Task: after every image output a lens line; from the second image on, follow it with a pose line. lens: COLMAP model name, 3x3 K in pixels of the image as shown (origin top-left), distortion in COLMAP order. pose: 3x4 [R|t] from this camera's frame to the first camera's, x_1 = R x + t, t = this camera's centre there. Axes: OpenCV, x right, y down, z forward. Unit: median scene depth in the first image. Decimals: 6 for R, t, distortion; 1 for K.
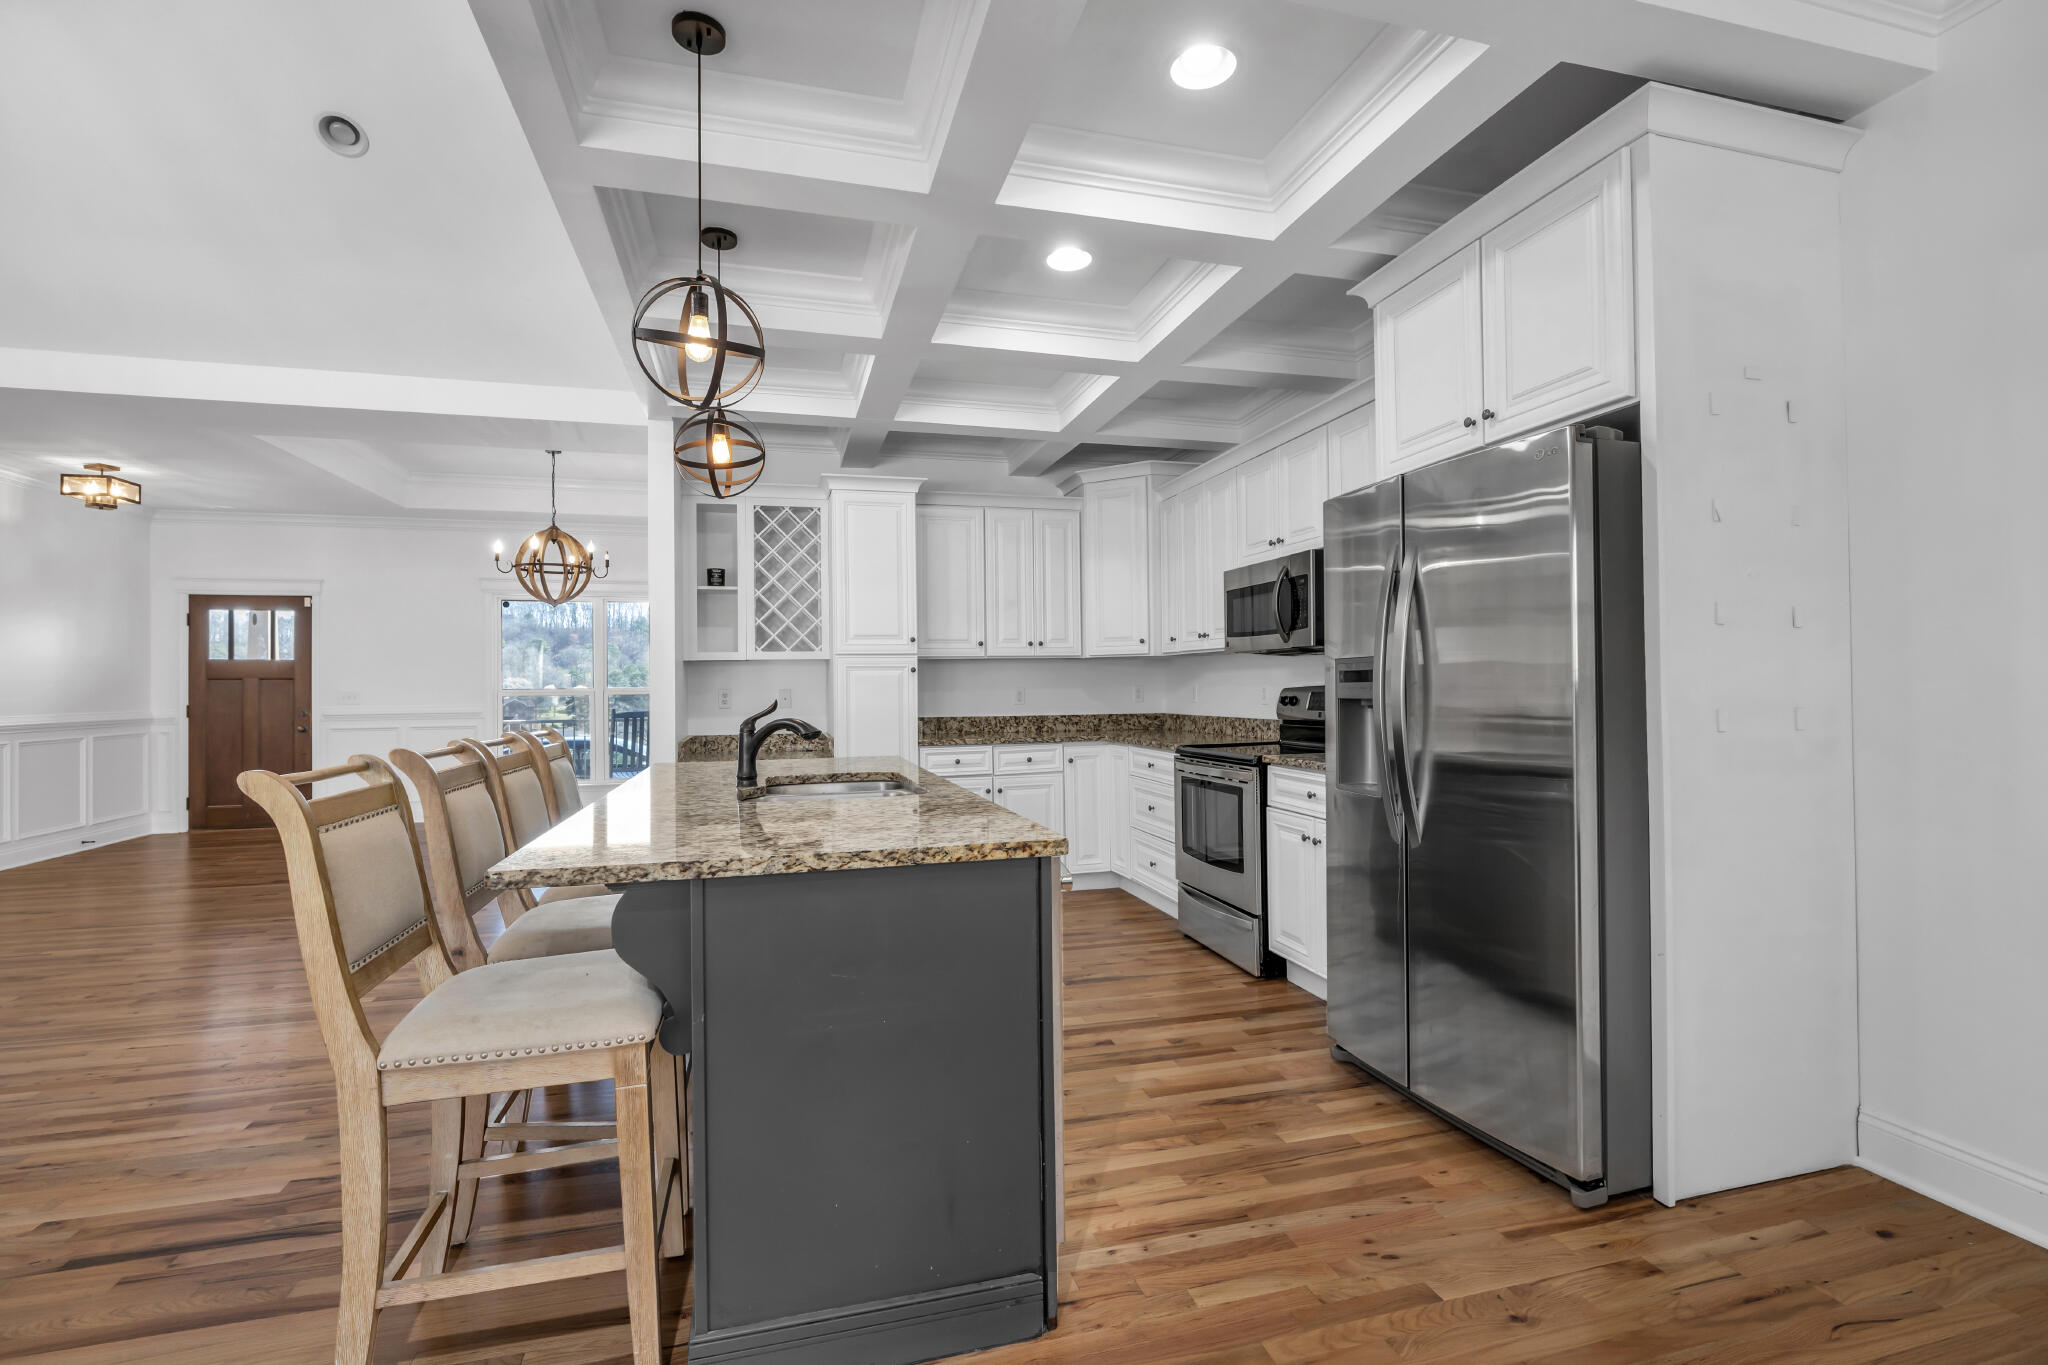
lens RADIAL K [[924.2, 0, 1037.7], [0, 924.2, 680.5], [0, 0, 1]] dist [-0.011655, 0.001518]
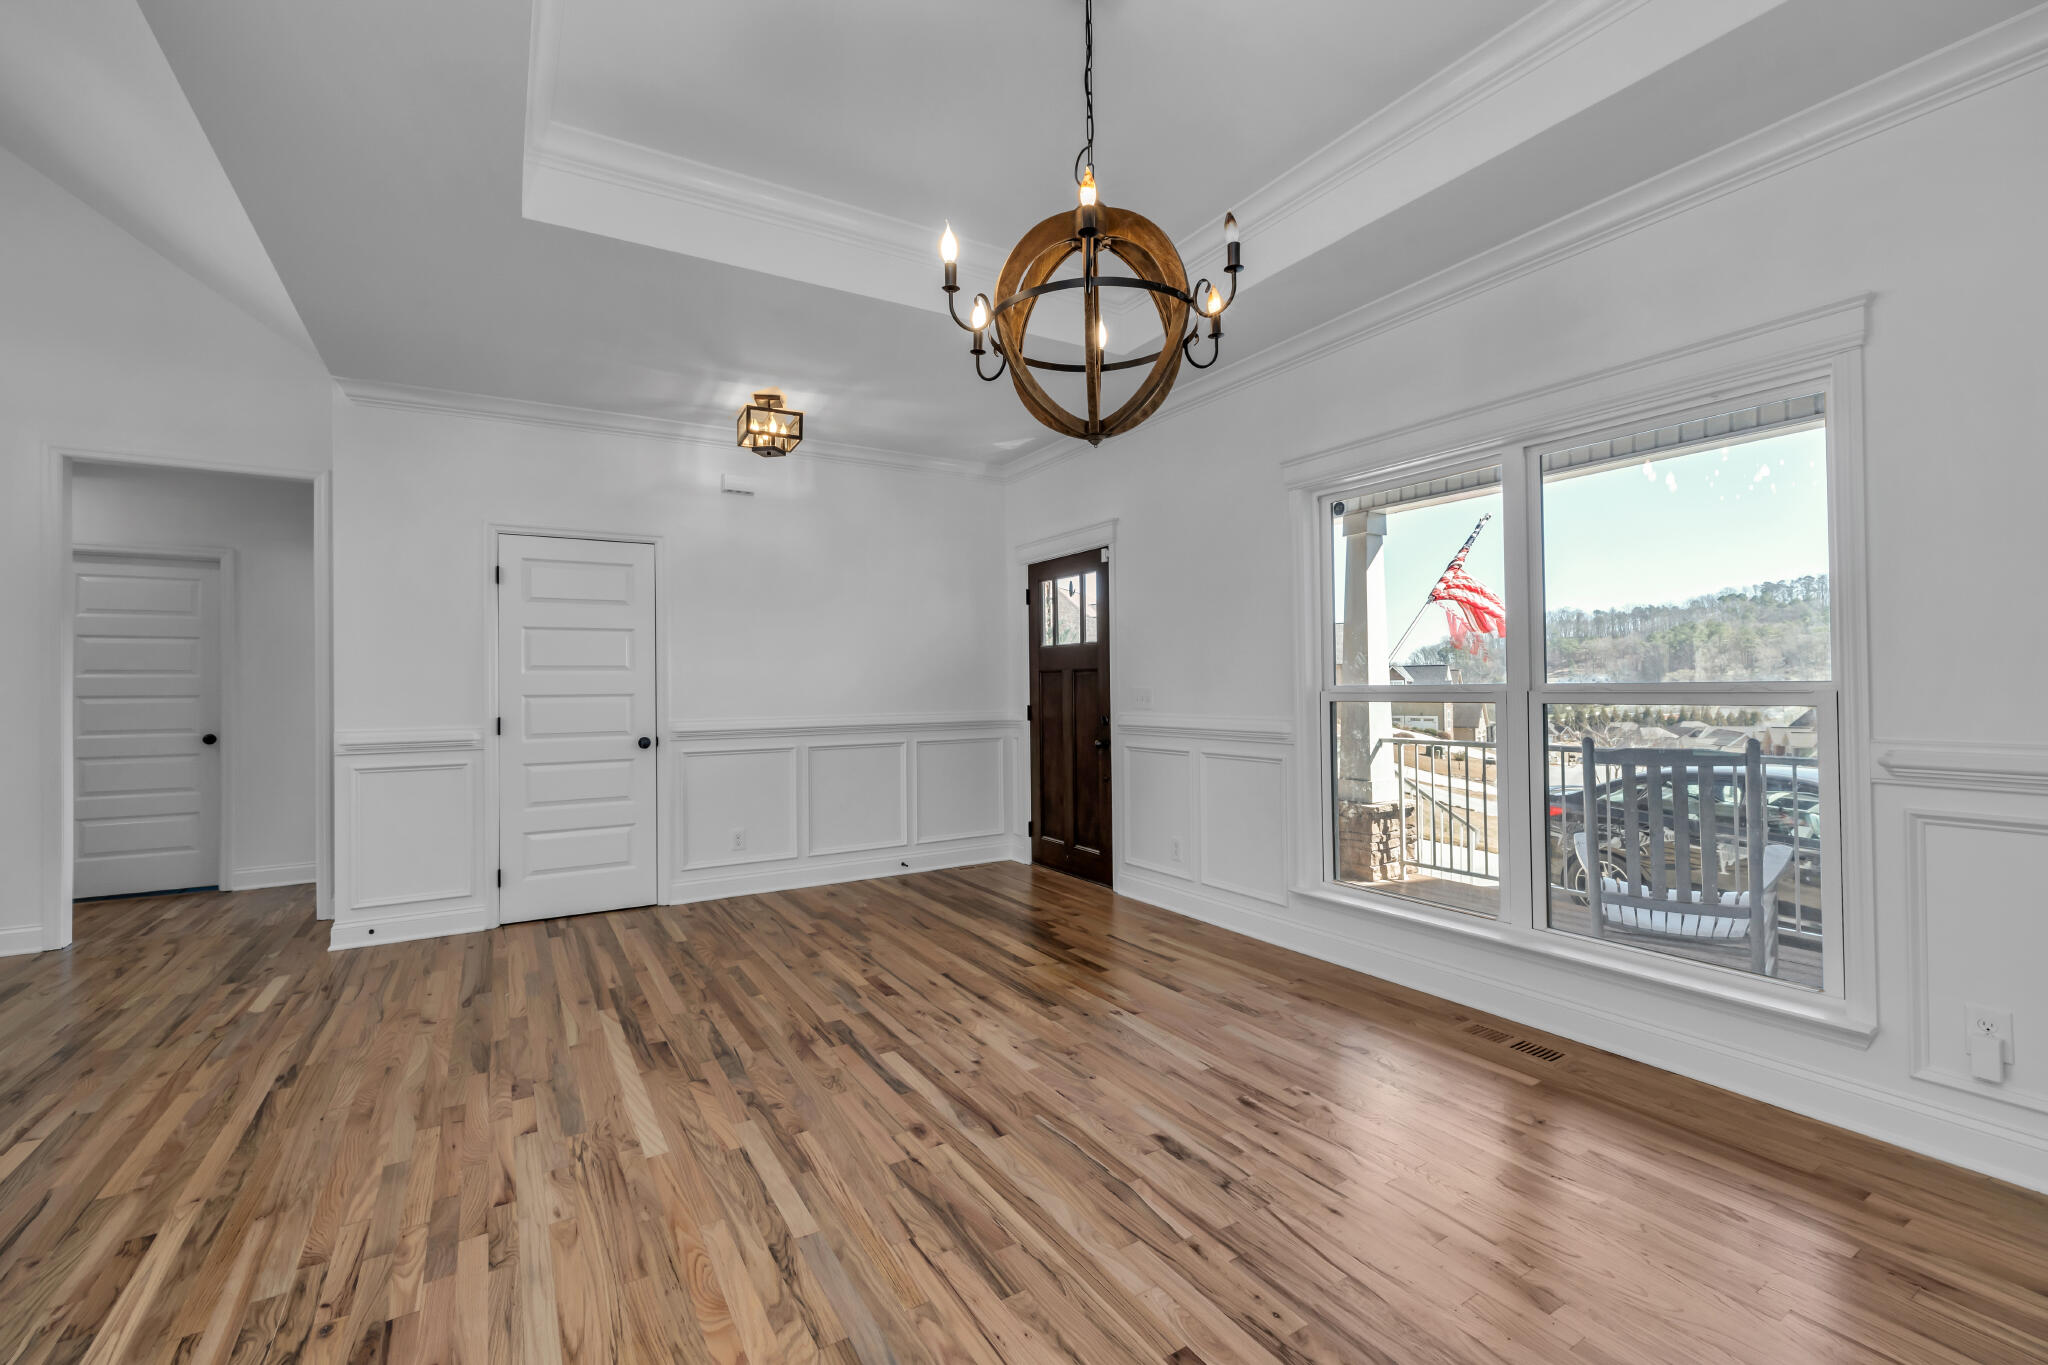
lens RADIAL K [[868.5, 0, 1013.7], [0, 868.5, 681.7], [0, 0, 1]] dist [-0.002459, -0.000070]
pose [[0.256152, 0.004036, -0.966628, -0.278240], [0.012049, 0.999900, 0.007368, 0.001723], [0.966561, -0.013534, 0.256078, 1.073983]]
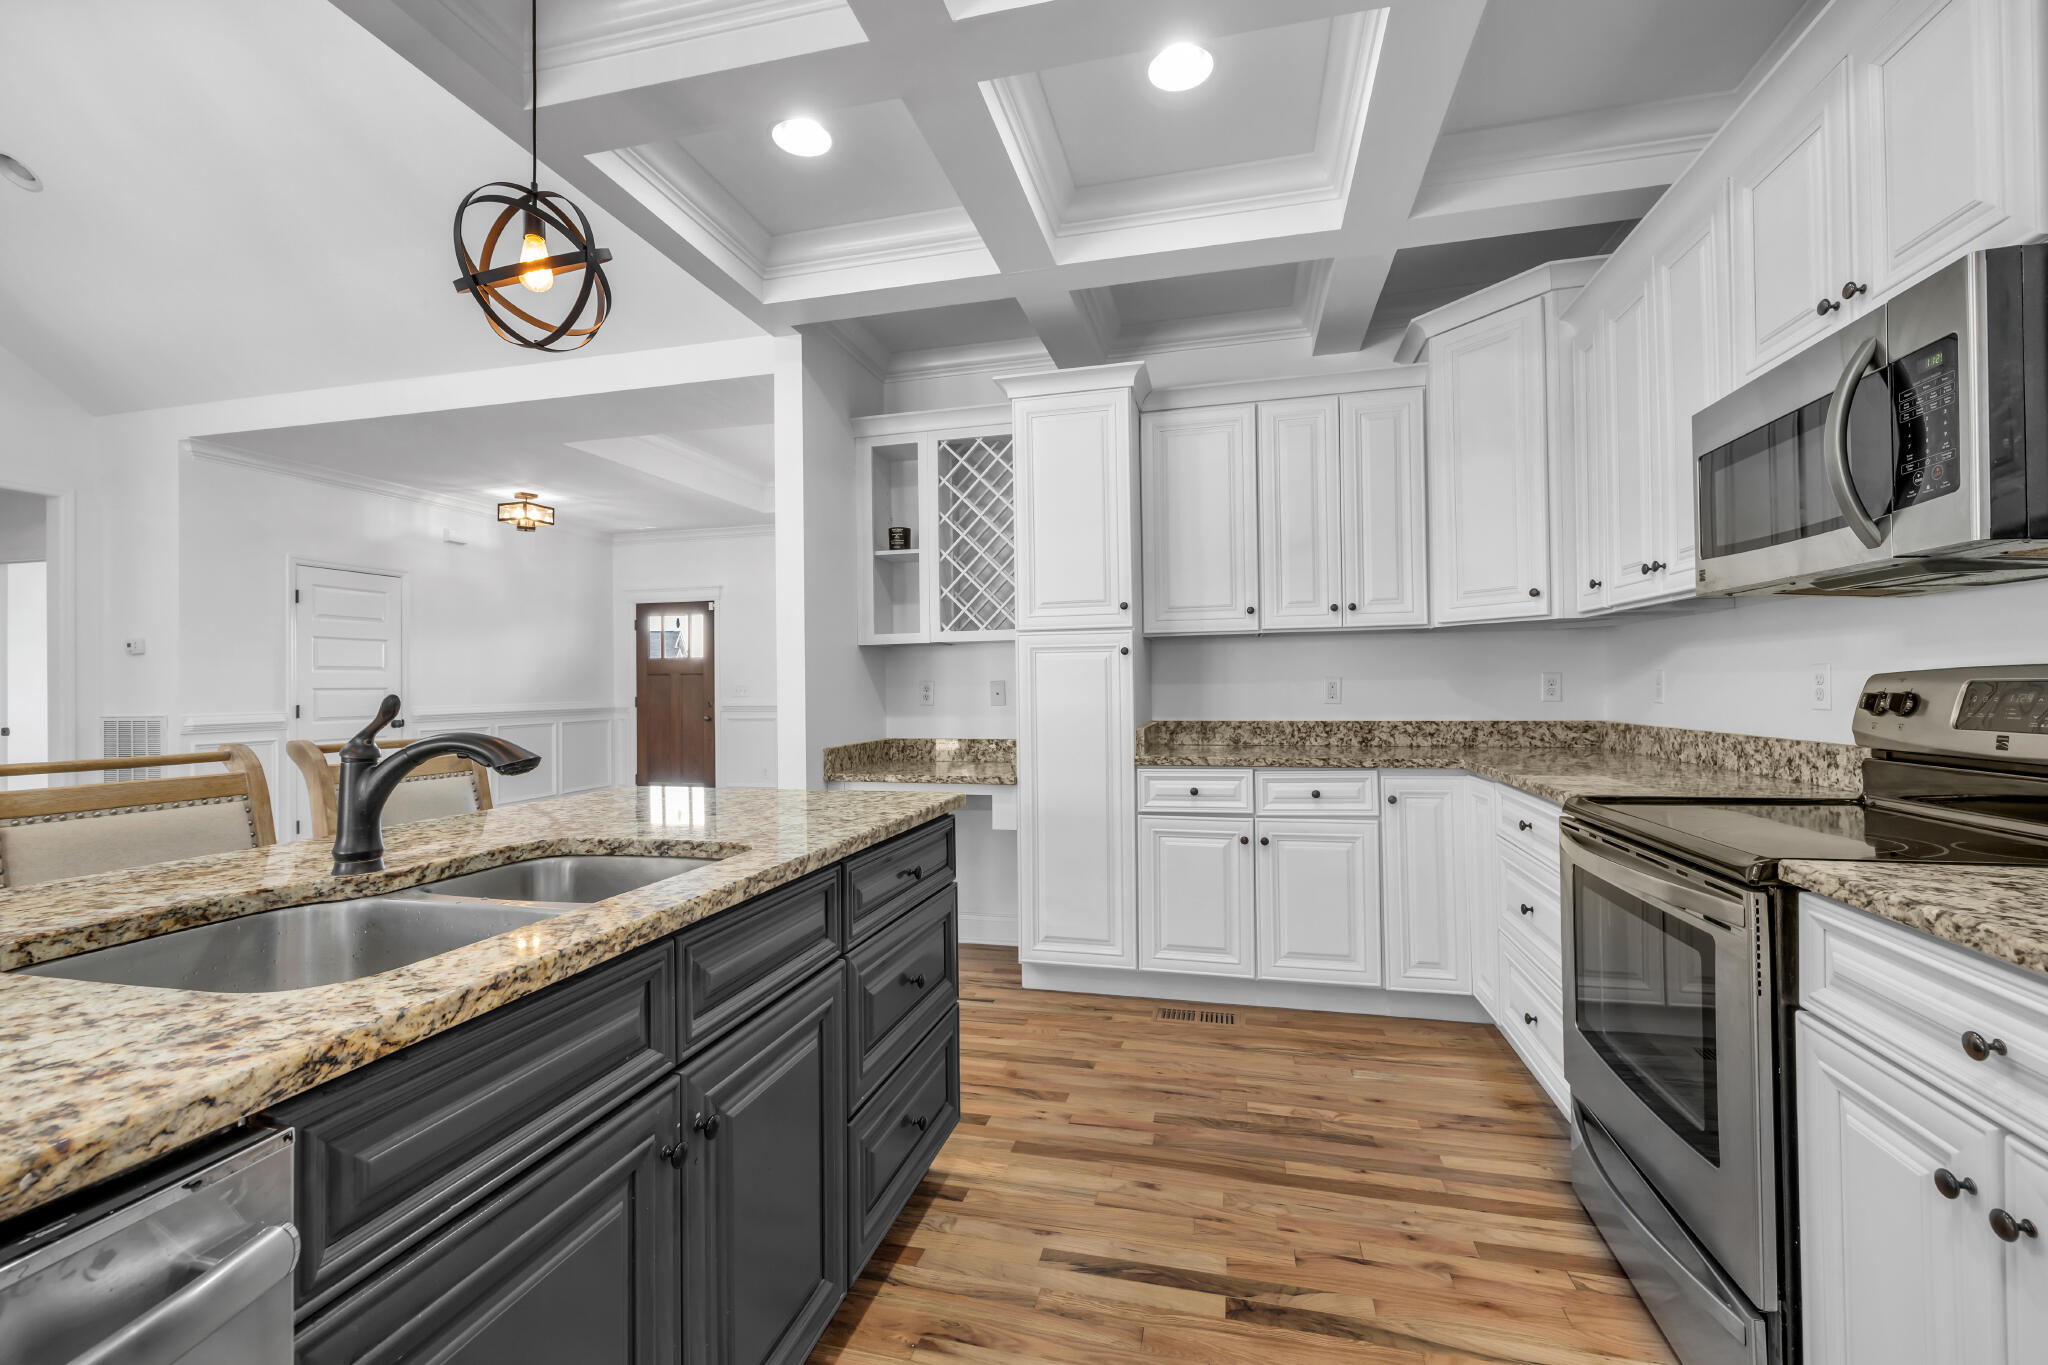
lens RADIAL K [[868.5, 0, 1024.6], [0, 868.5, 678.1], [0, 0, 1]] dist [-0.002459, -0.000070]
pose [[0.862773, -0.004507, -0.505571, 0.107727], [0.005606, 0.999984, 0.000653, 0.006586], [0.505560, -0.003398, 0.862785, 0.378443]]
